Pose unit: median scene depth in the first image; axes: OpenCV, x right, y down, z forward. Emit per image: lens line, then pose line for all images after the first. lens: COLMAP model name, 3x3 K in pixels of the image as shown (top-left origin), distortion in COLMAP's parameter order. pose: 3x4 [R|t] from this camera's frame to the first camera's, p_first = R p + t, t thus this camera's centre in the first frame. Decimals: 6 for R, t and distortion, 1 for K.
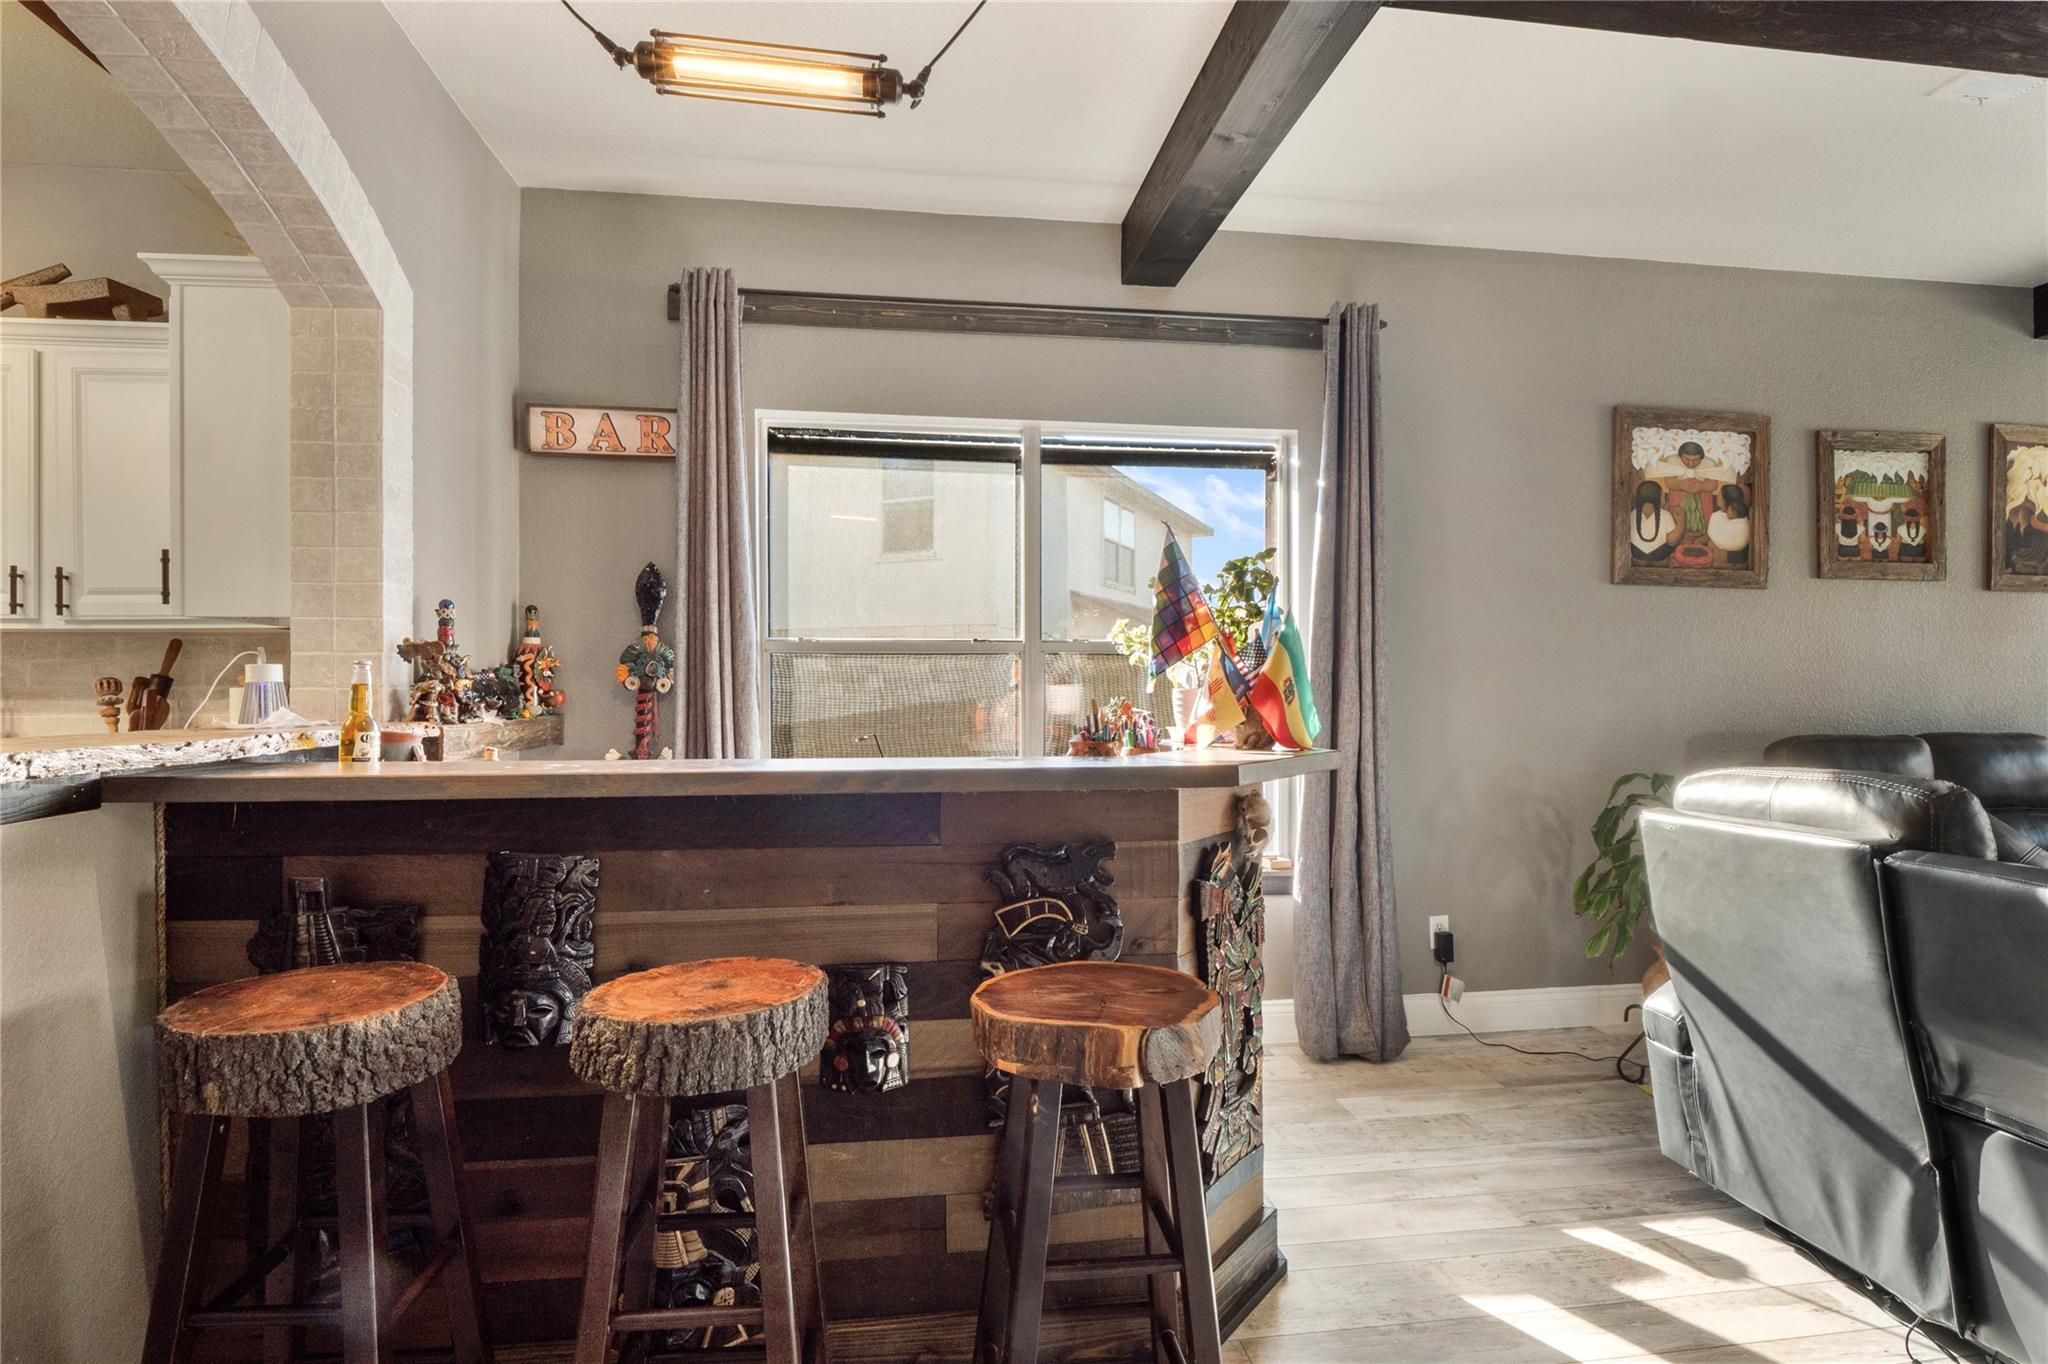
lens RADIAL K [[1006.3, 0, 1047.5], [0, 1006.3, 689.2], [0, 0, 1]] dist [-0.008979, -0.004440]
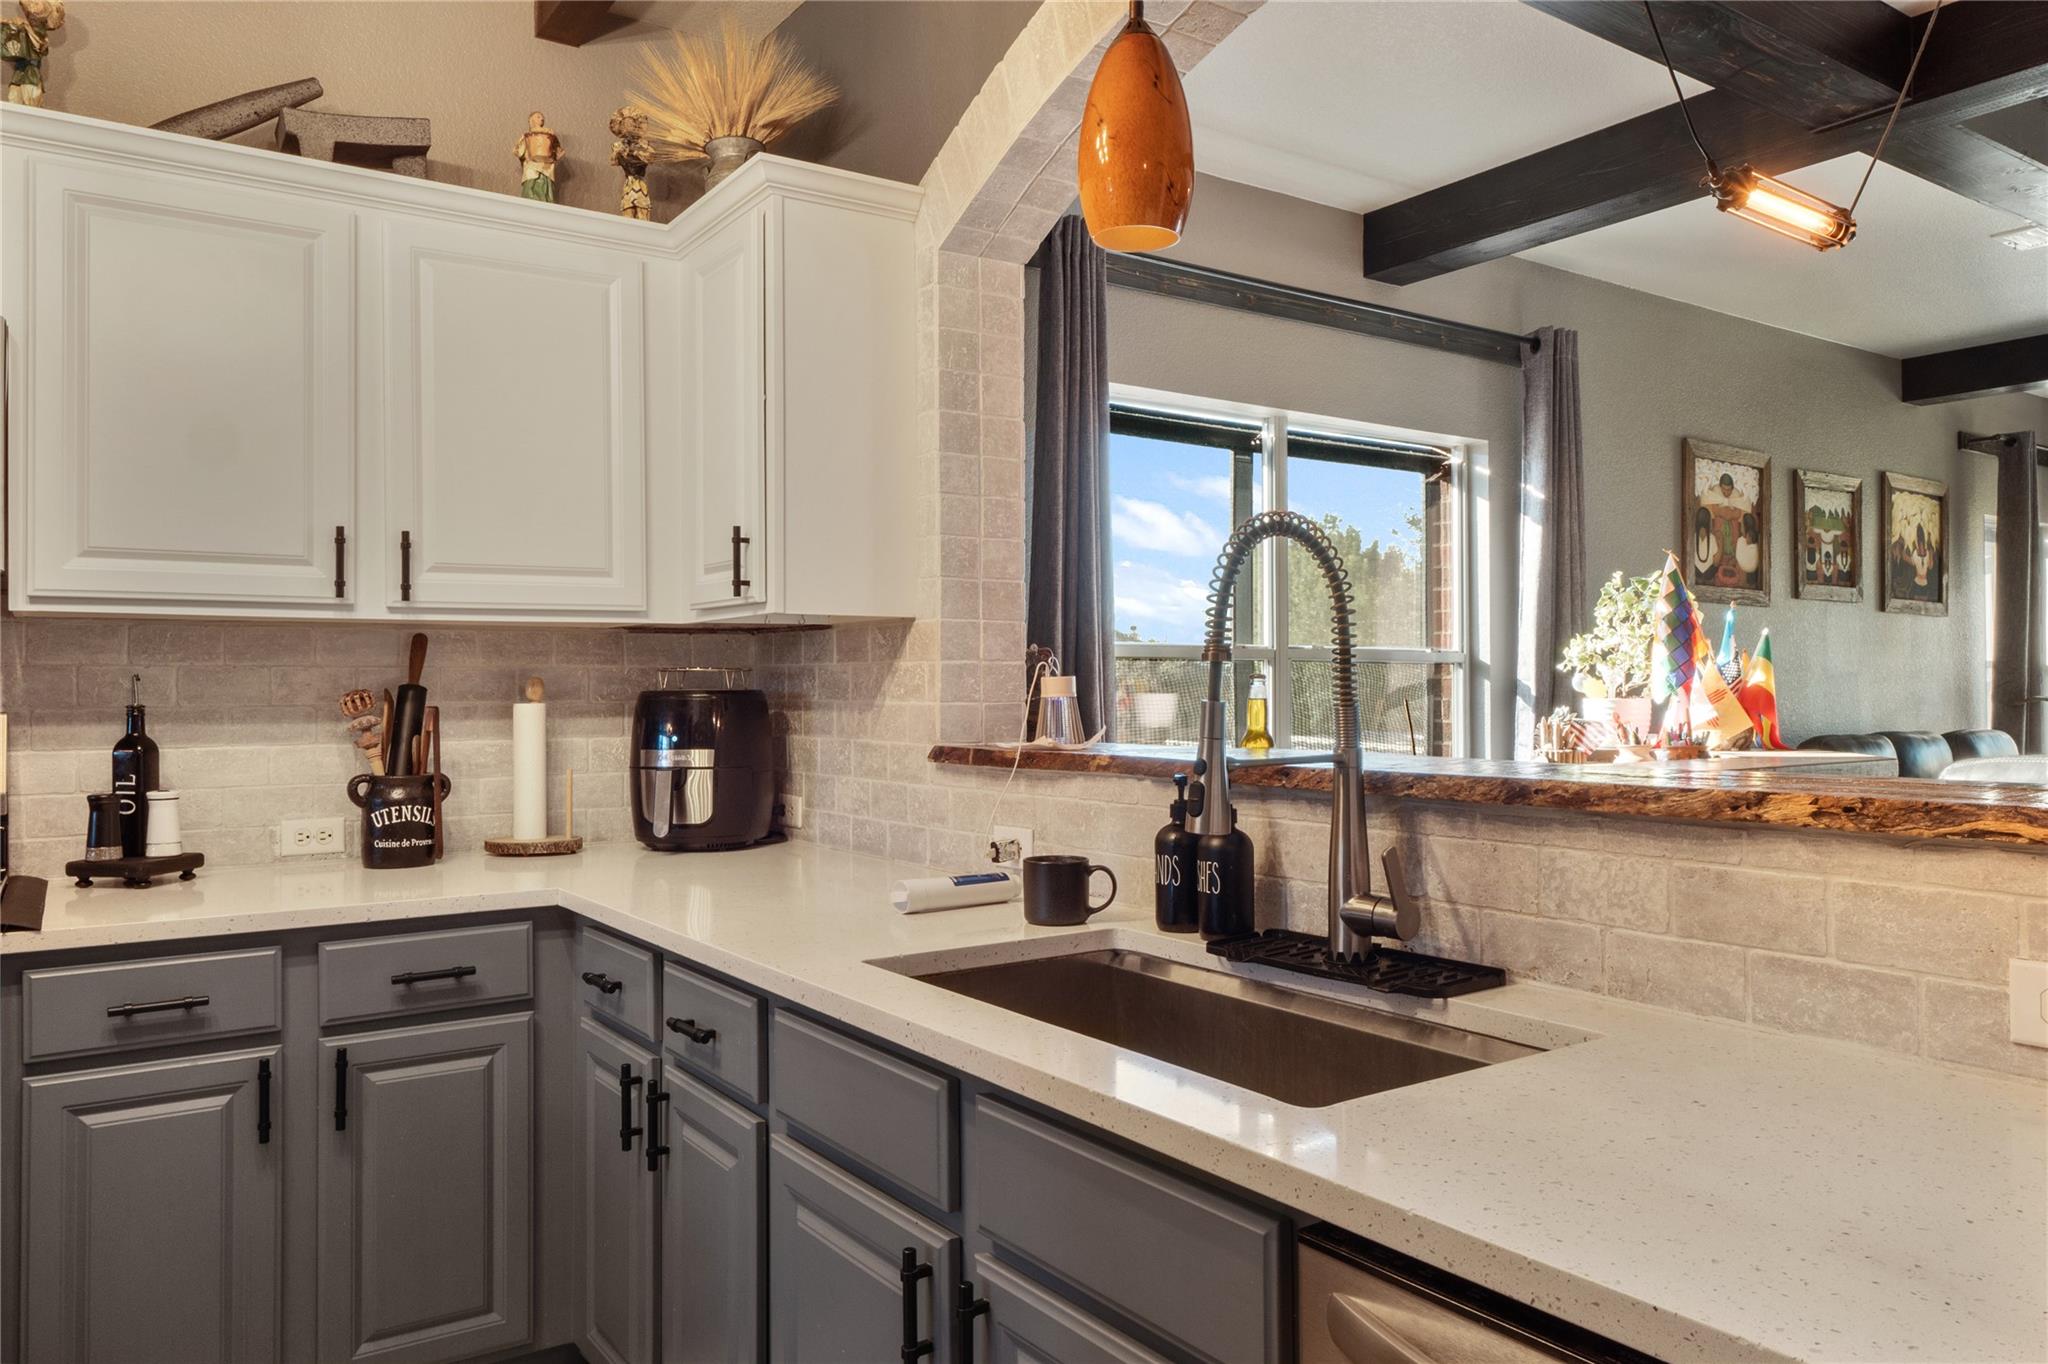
lens RADIAL K [[1411.2, 0, 1026.3], [0, 1411.2, 674.6], [0, 0, 1]] dist [-0.002667, 0.004694]
pose [[0.896803, 0.002665, 0.442422, -0.809725], [0.003785, 0.999899, -0.013695, -0.005925], [-0.442414, 0.013956, 0.896702, -0.061169]]
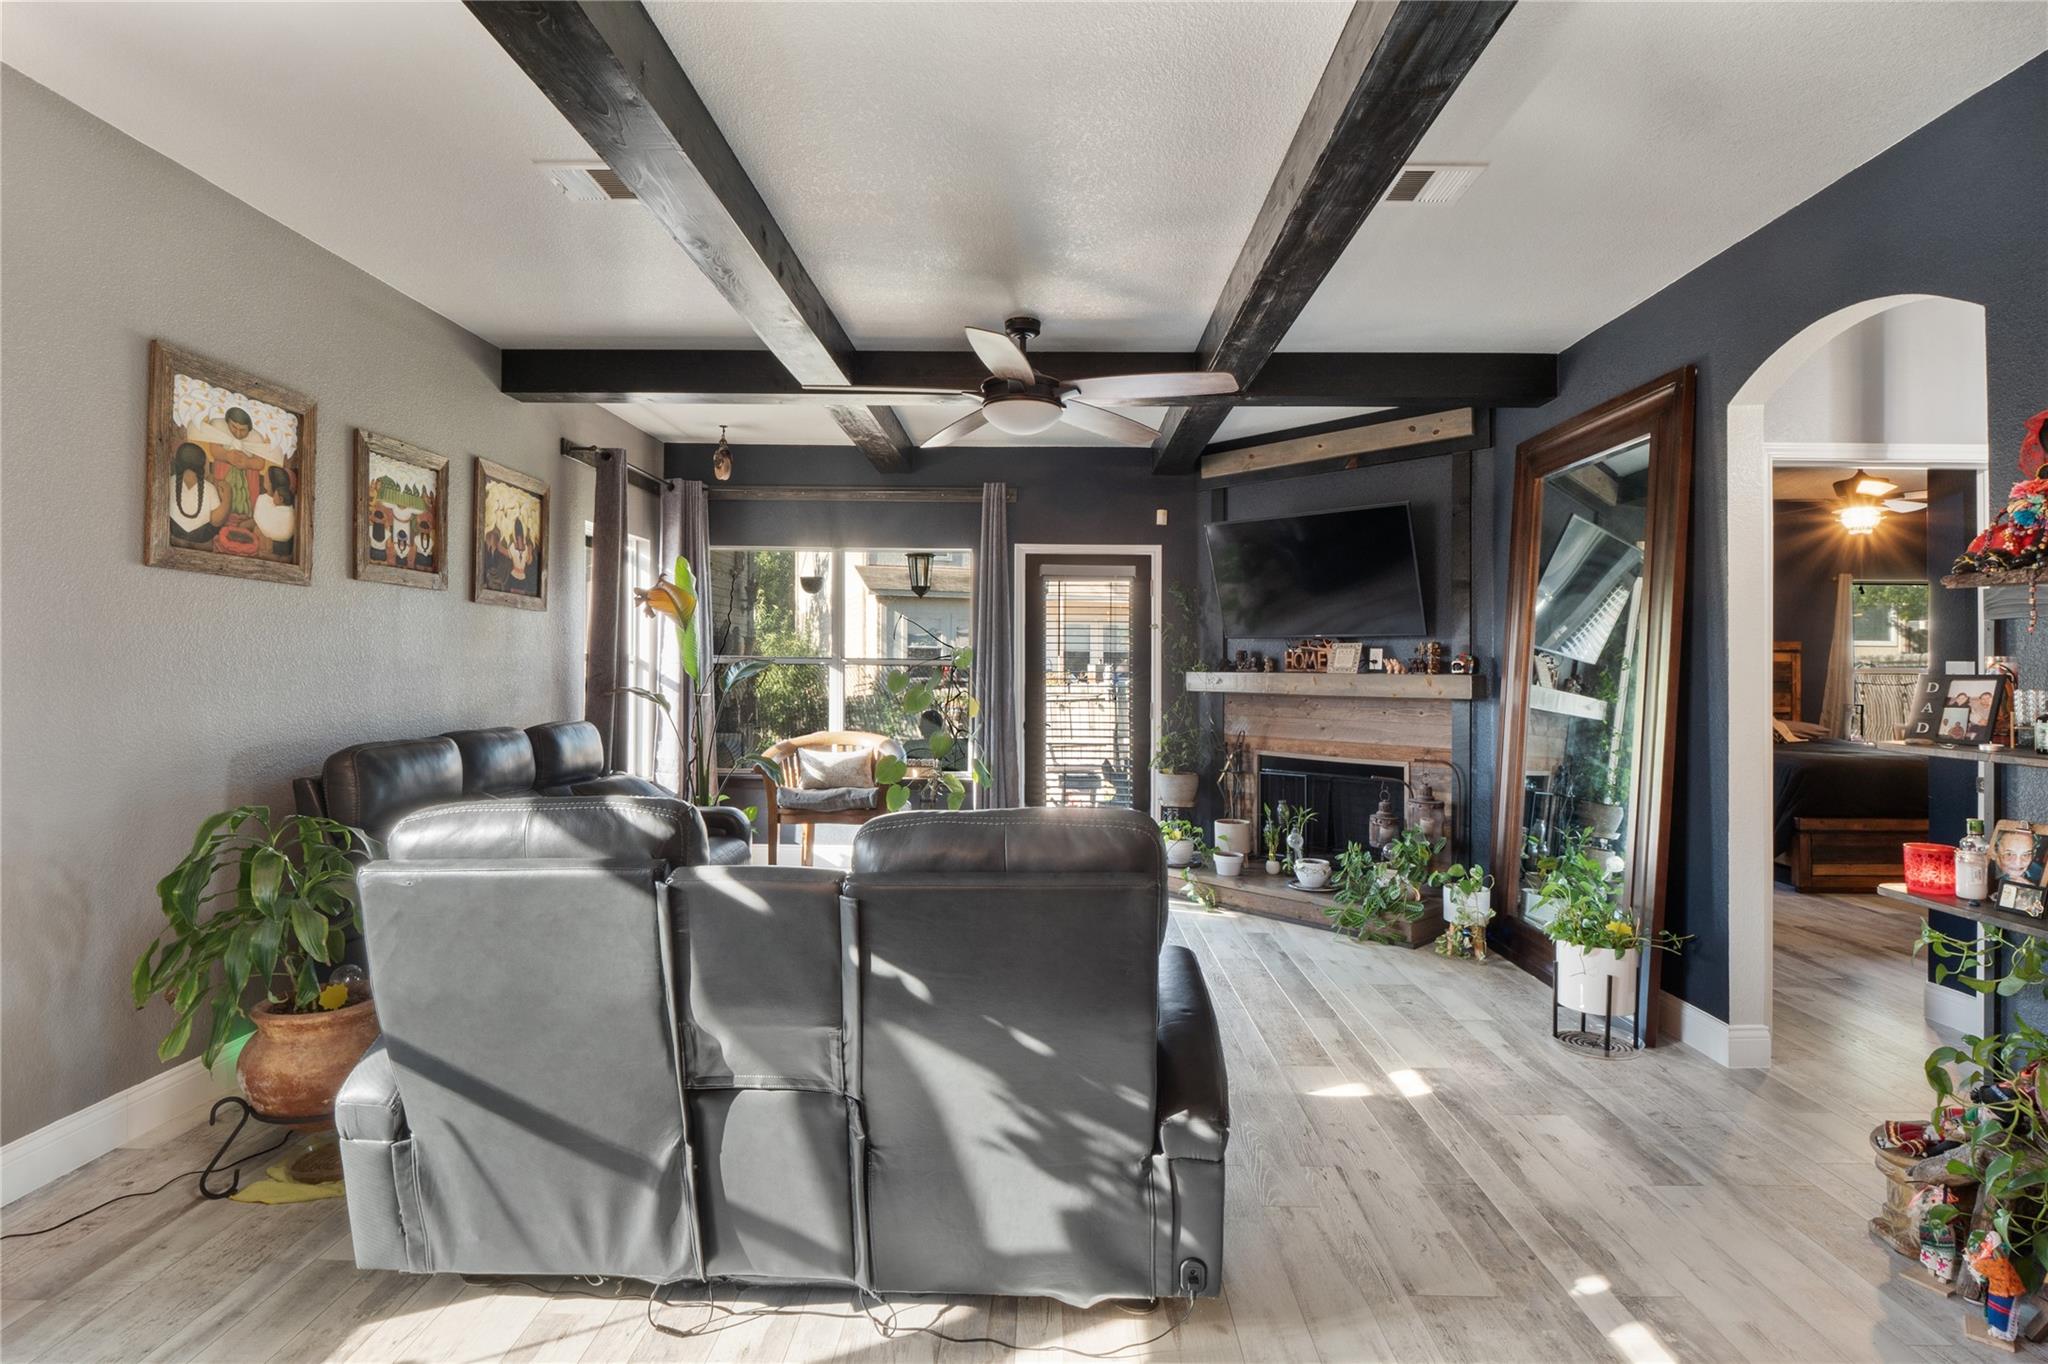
lens RADIAL K [[1006.3, 0, 1012.5], [0, 1006.3, 657.4], [0, 0, 1]] dist [-0.008979, -0.004440]
pose [[0.175682, 0.010822, 0.984387, -0.084293], [-0.005135, 0.999936, -0.010077, -0.031596], [-0.984434, -0.003284, 0.175727, 0.217140]]
